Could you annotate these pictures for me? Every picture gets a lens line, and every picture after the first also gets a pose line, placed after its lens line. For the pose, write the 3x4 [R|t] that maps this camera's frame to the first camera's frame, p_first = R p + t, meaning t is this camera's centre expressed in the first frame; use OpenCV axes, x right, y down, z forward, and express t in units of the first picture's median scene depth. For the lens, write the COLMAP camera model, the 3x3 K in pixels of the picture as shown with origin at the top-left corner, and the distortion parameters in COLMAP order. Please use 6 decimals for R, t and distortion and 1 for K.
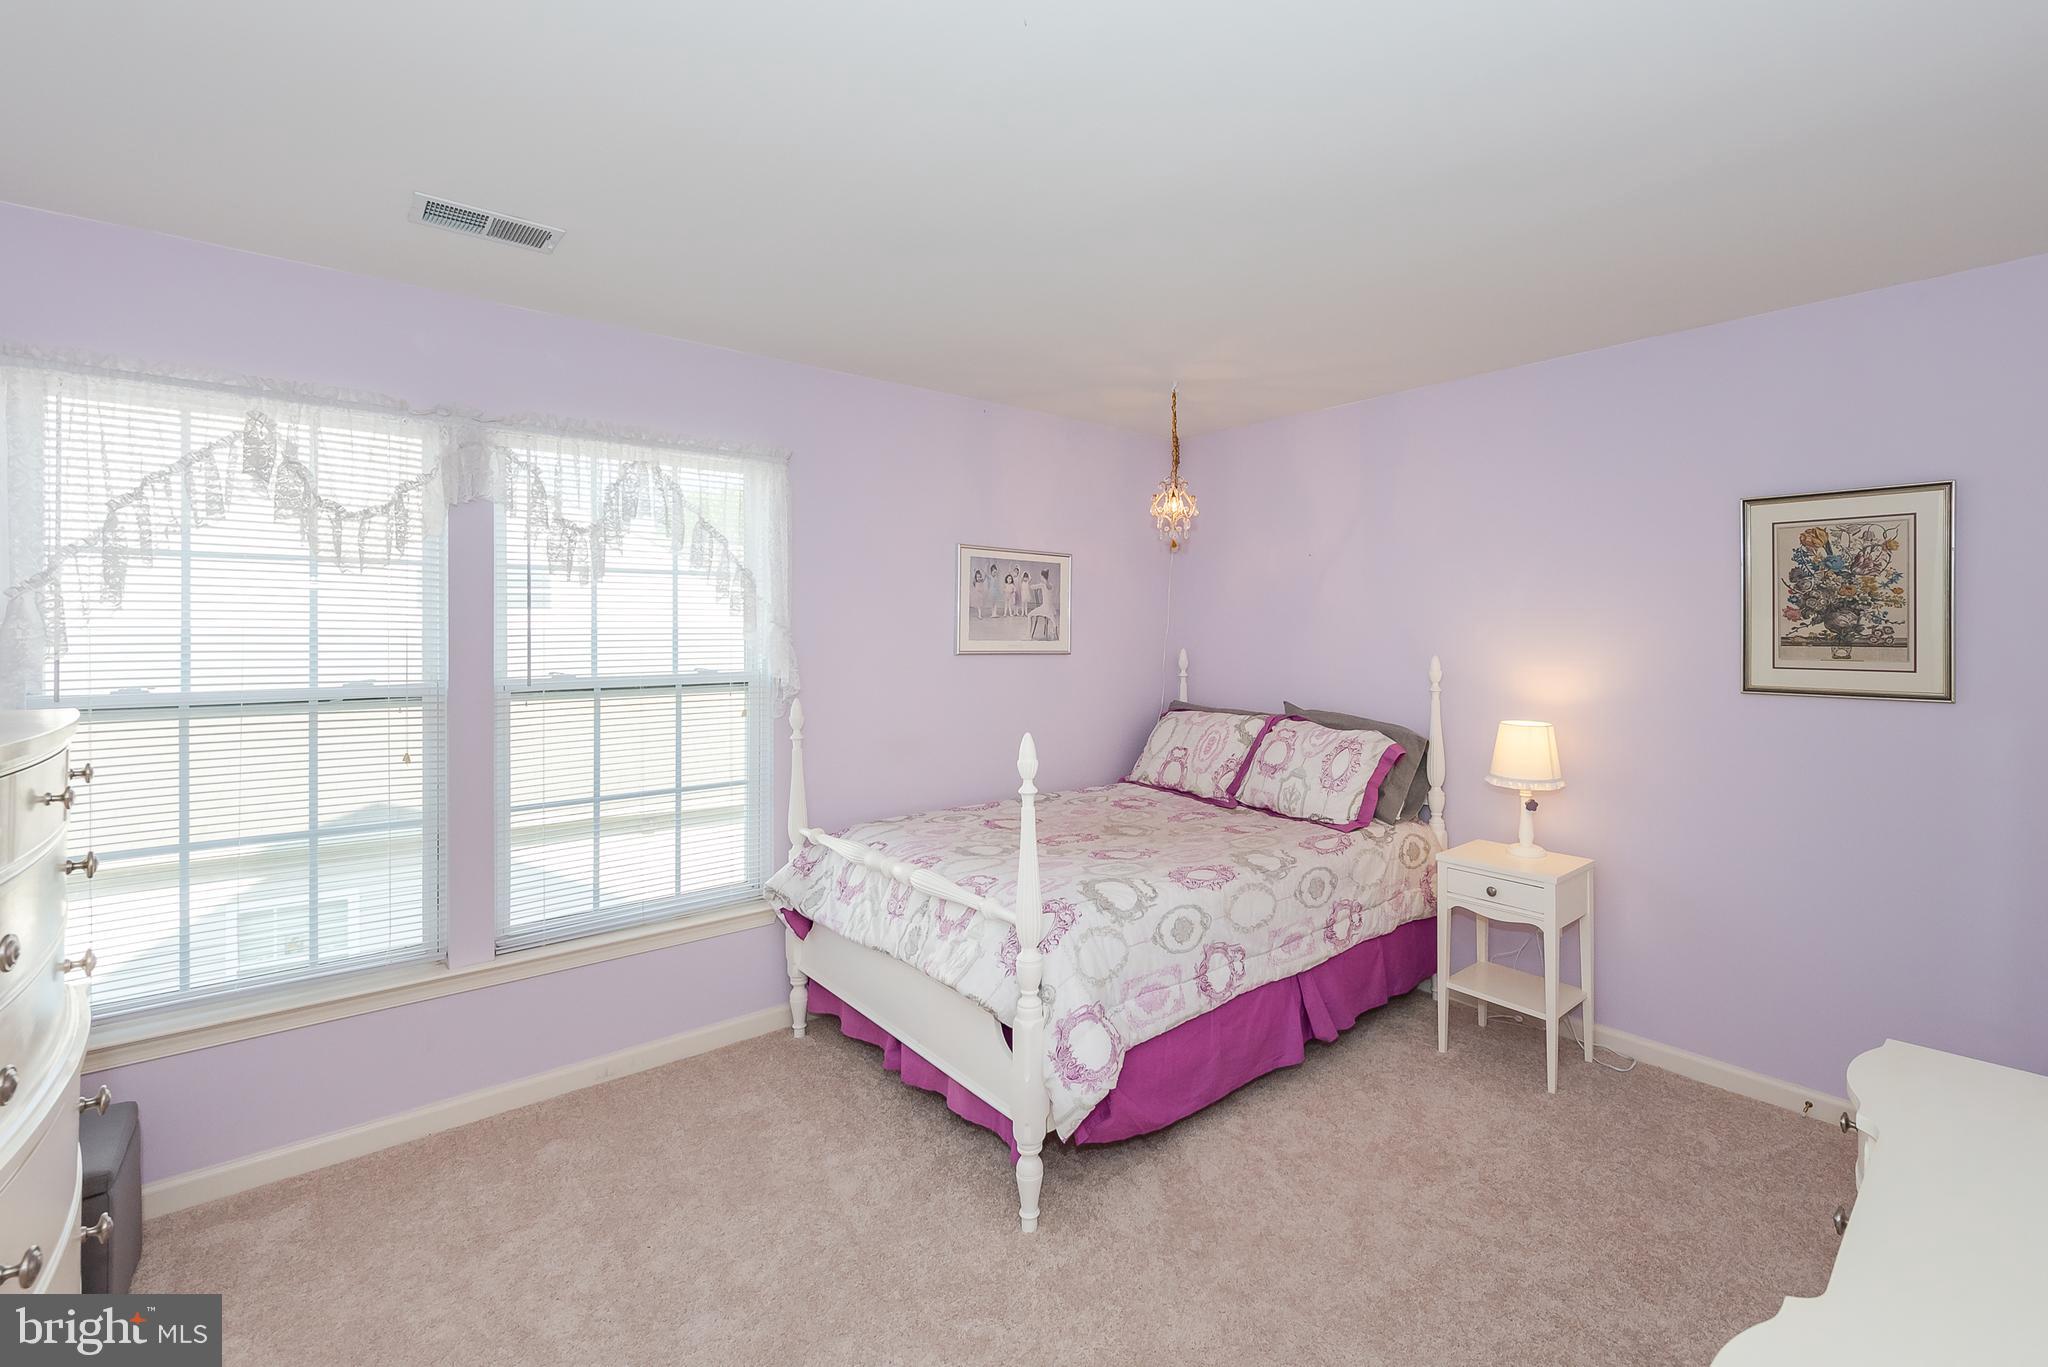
lens RADIAL K [[825.6, 0, 1015.4], [0, 825.6, 628.1], [0, 0, 1]] dist [0.003100, 0.000194]
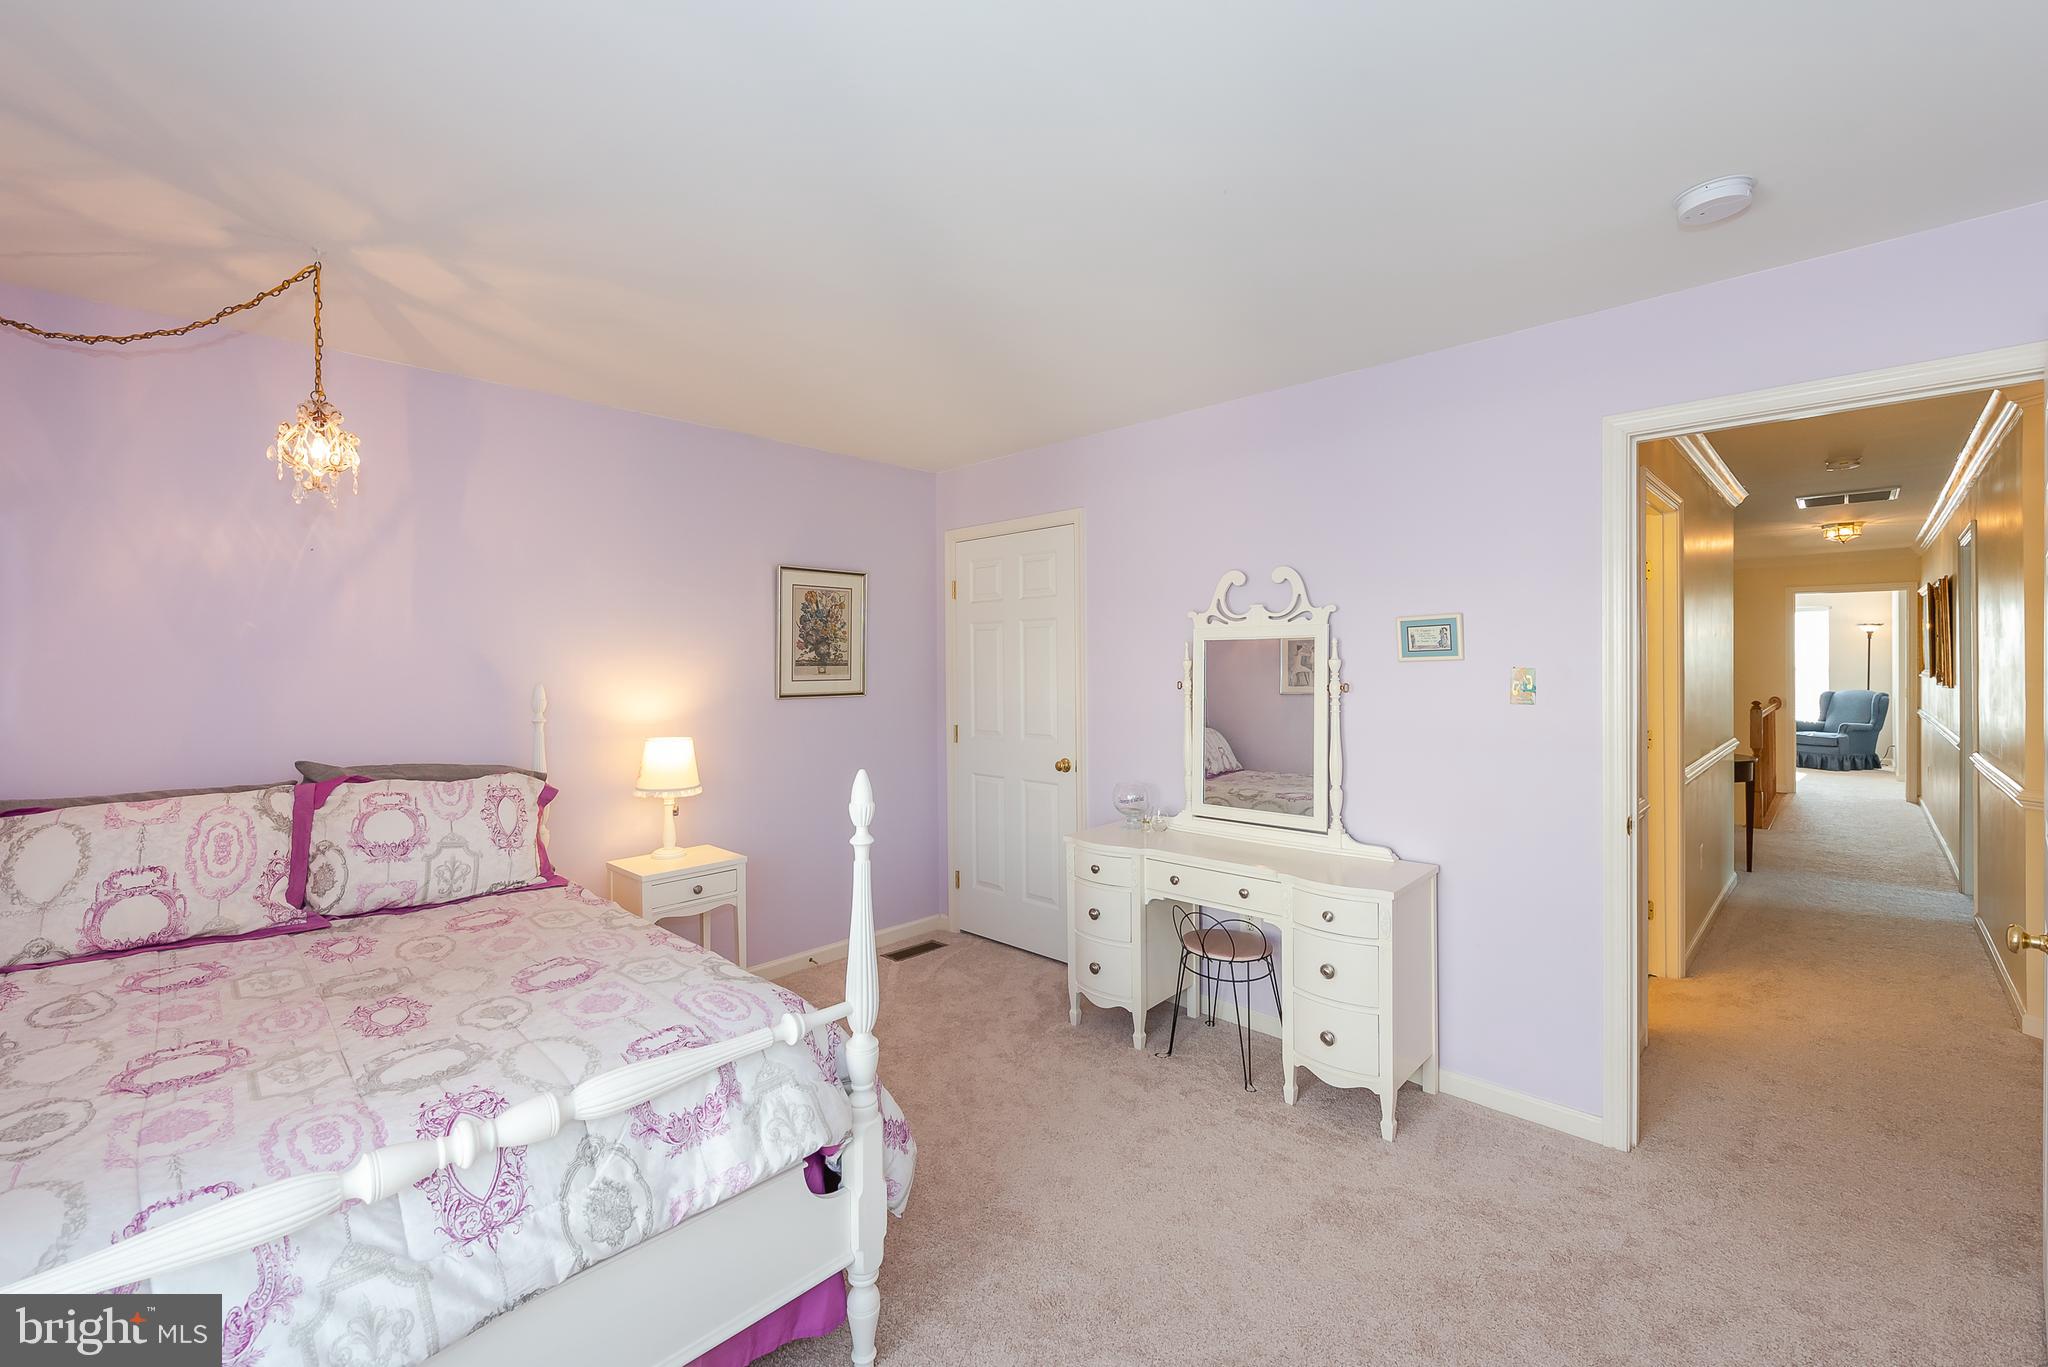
lens RADIAL K [[885.8, 0, 1024.7], [0, 885.8, 670.1], [0, 0, 1]] dist [0.000955, -0.000270]
pose [[-0.117338, -0.011477, 0.993026, -0.744507], [0.002002, 0.999928, 0.011793, 0.010476], [-0.993090, 0.003372, -0.117306, 0.792376]]
